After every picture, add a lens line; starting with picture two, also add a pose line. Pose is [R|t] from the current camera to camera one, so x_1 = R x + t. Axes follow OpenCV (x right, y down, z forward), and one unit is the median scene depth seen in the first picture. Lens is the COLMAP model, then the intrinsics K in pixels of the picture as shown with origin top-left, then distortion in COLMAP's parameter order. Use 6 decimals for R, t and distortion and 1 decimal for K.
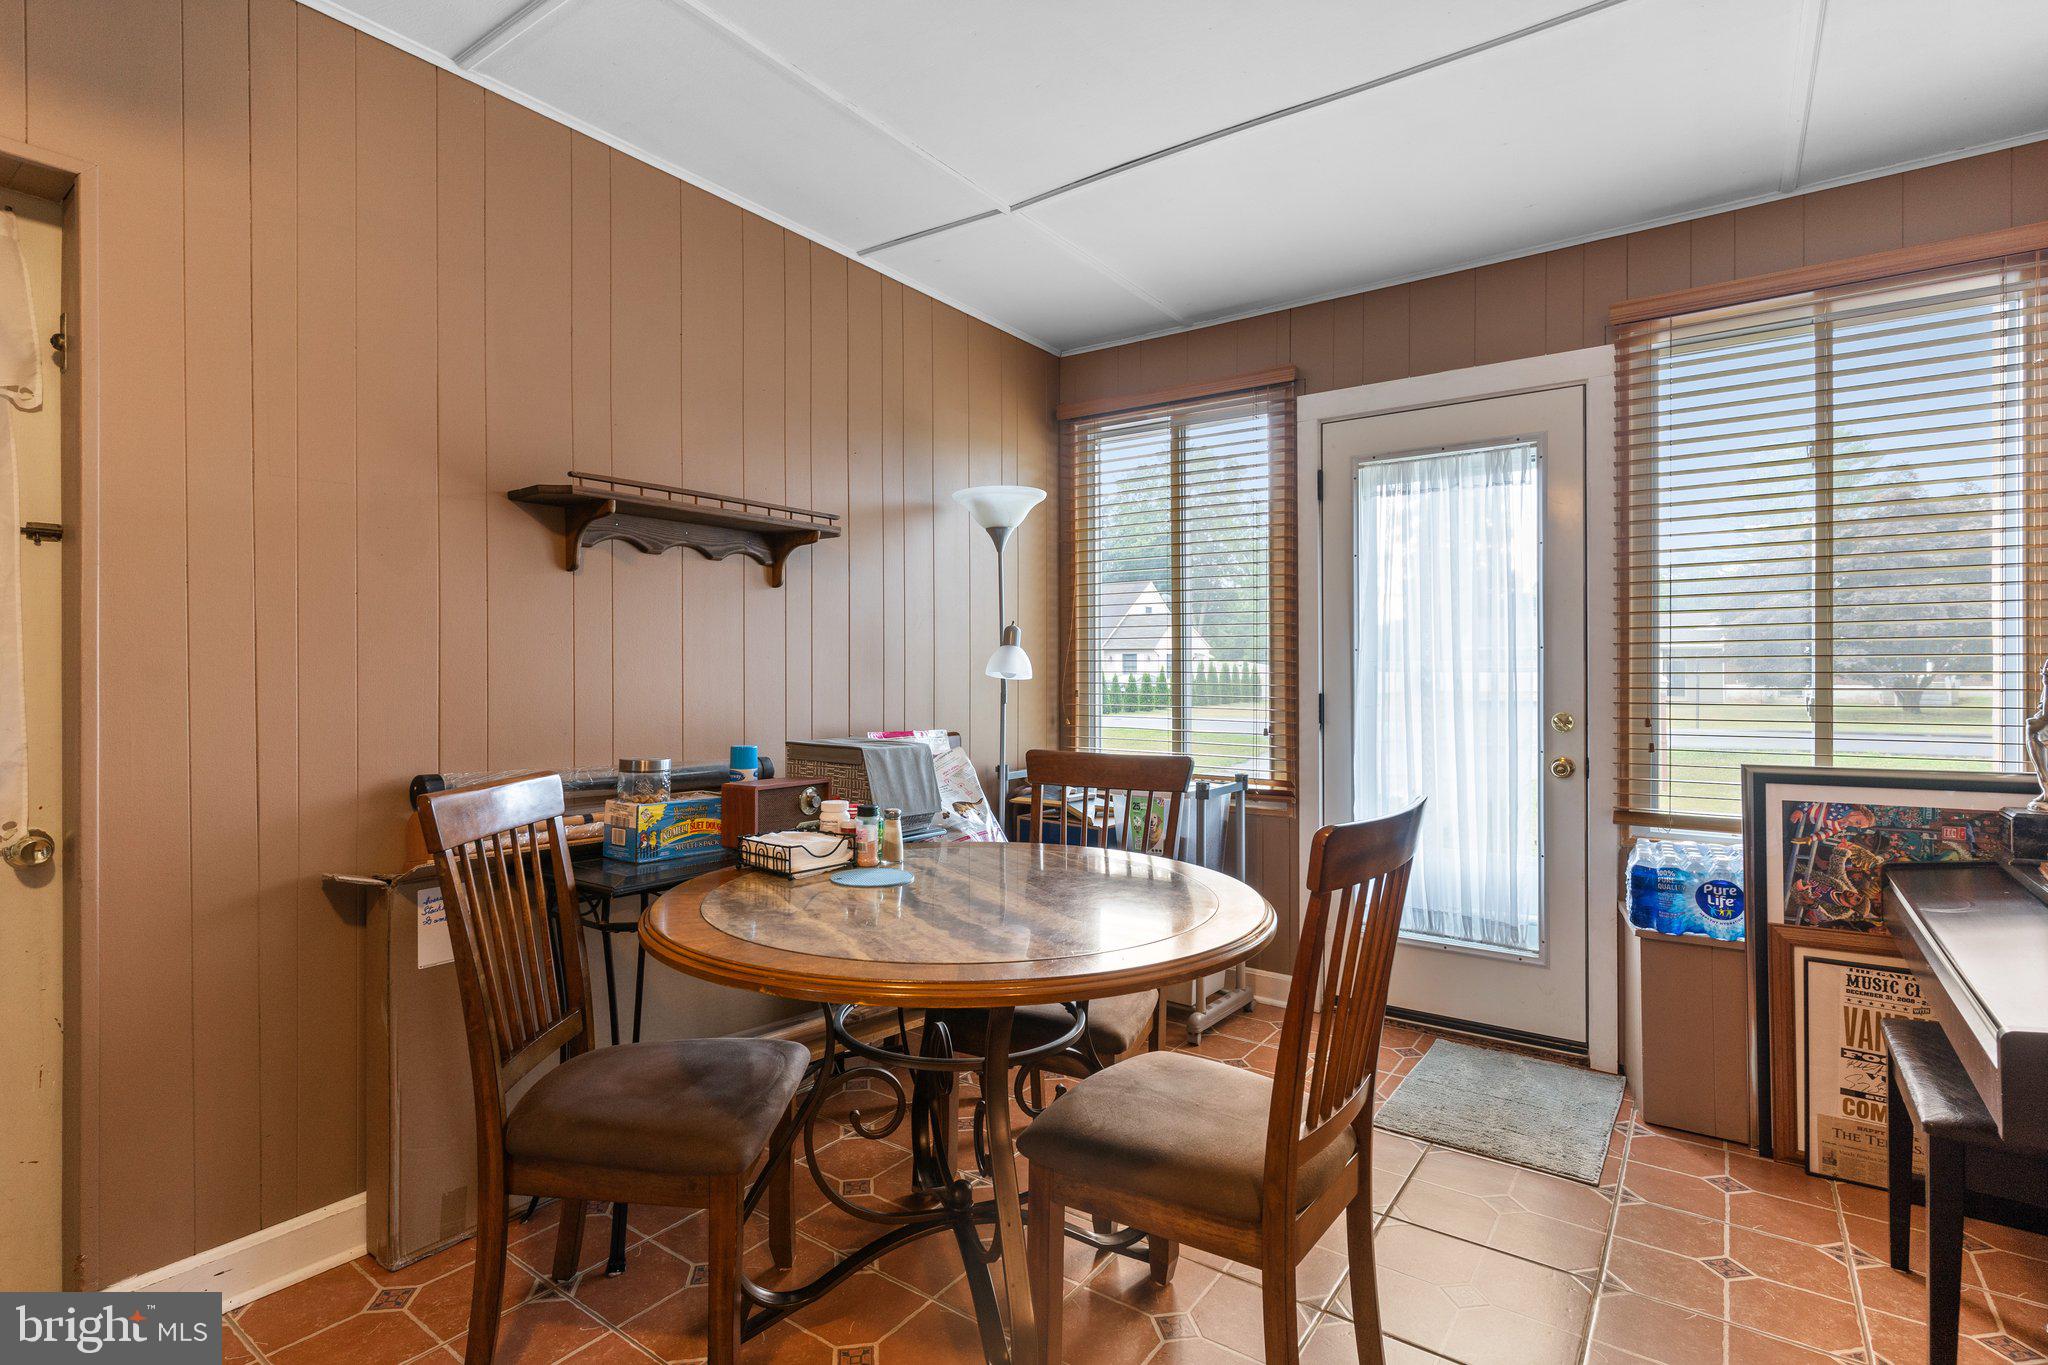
lens RADIAL K [[991.2, 0, 1026.0], [0, 991.2, 669.9], [0, 0, 1]] dist [0.004865, 0.000913]
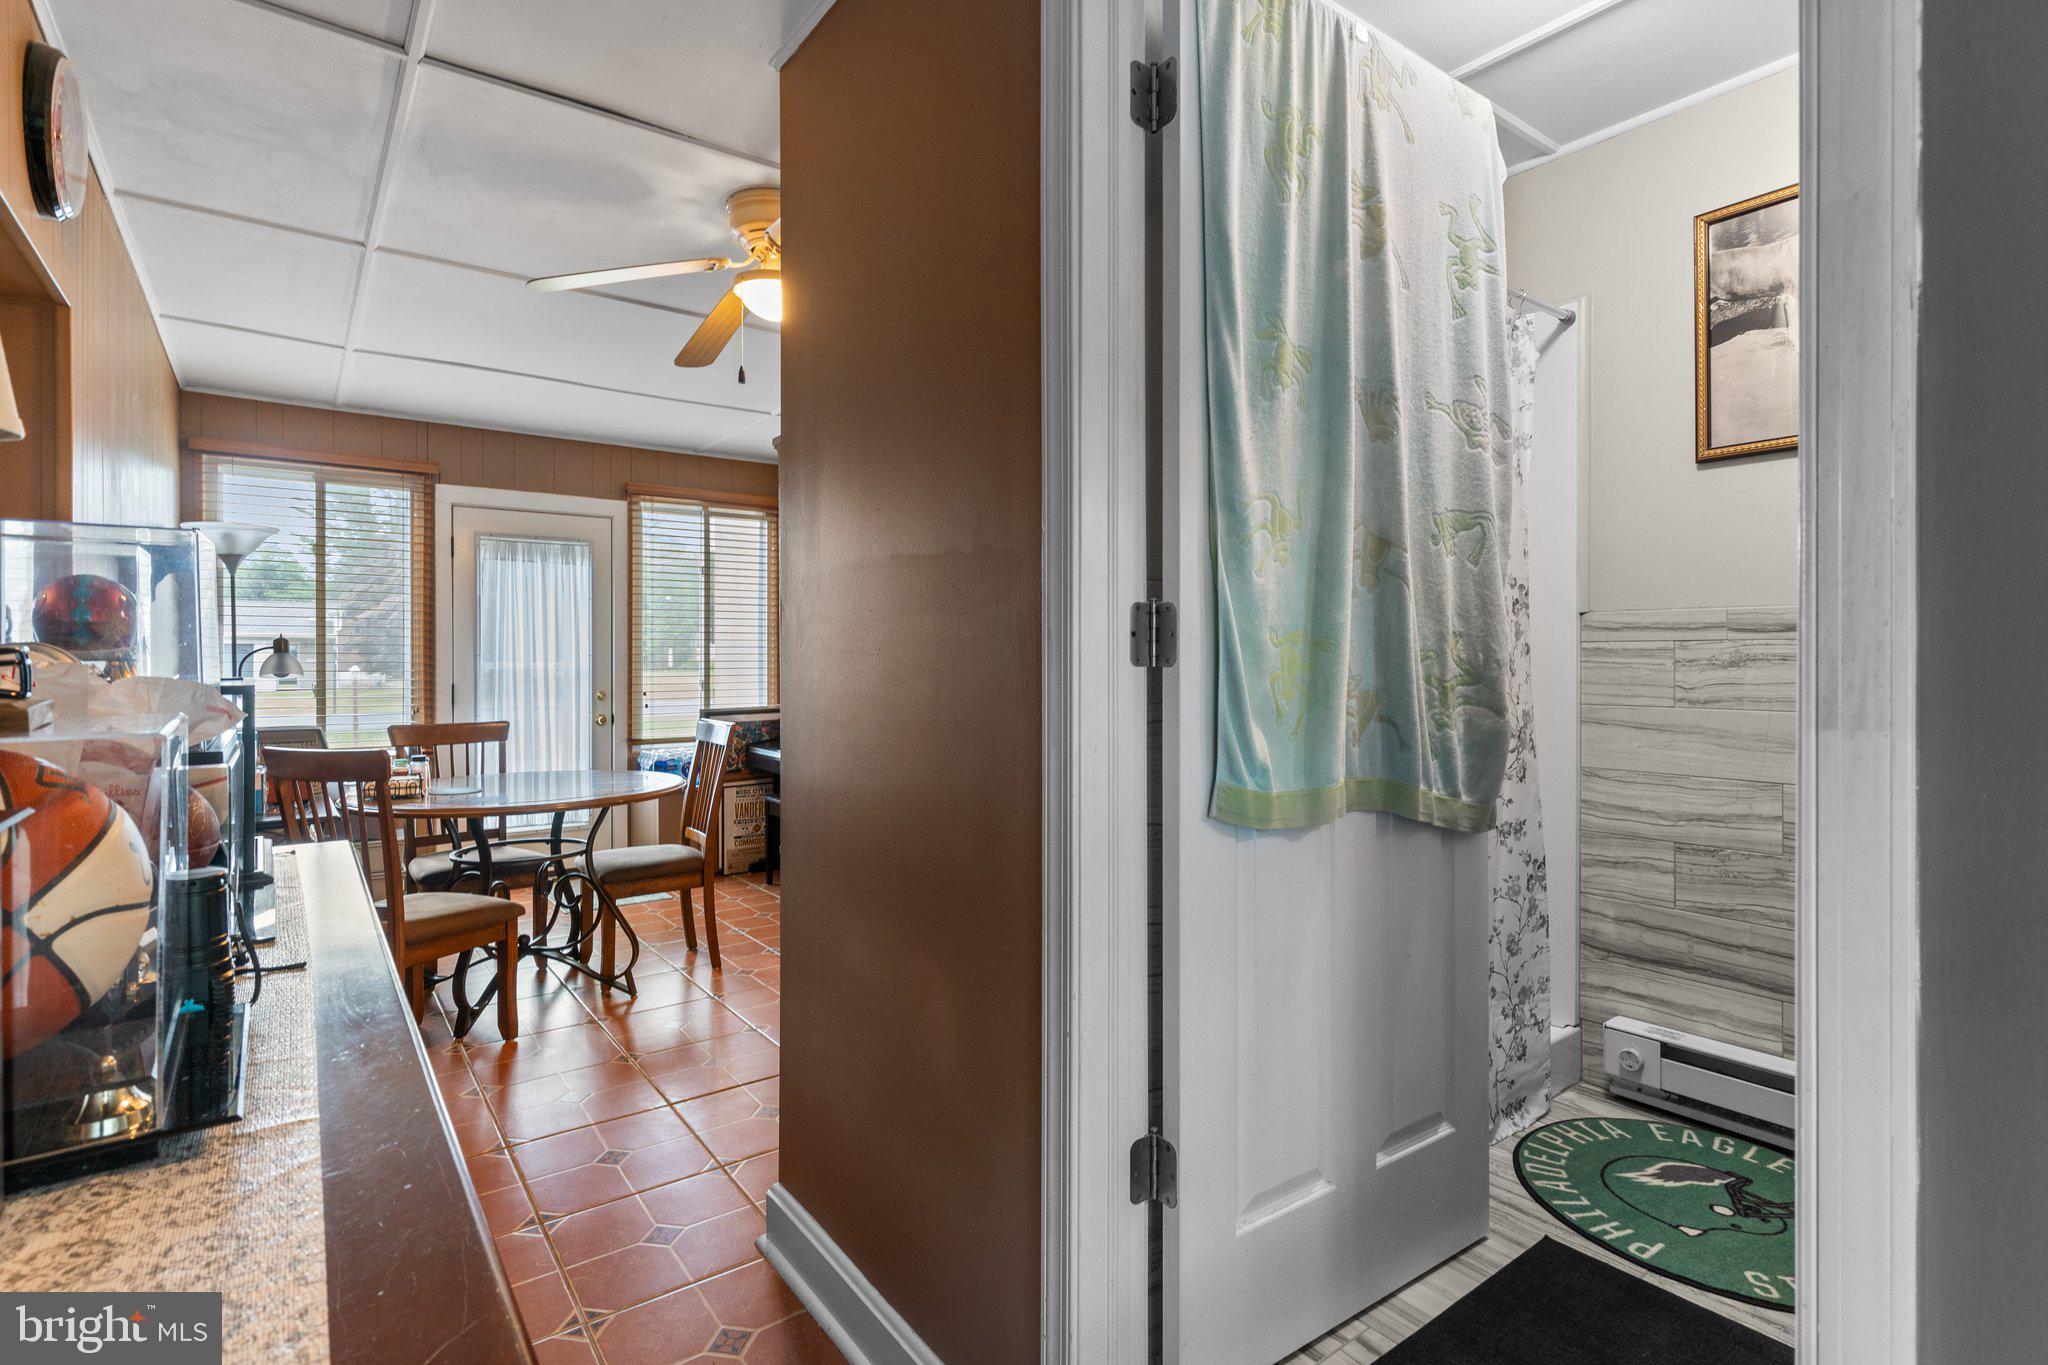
lens RADIAL K [[991.2, 0, 1023.5], [0, 991.2, 672.0], [0, 0, 1]] dist [0.004865, 0.000913]
pose [[0.306987, -0.006192, 0.951694, -0.990344], [0.001200, 0.999981, 0.006119, -0.002511], [-0.951713, -0.000736, 0.306988, -0.335328]]
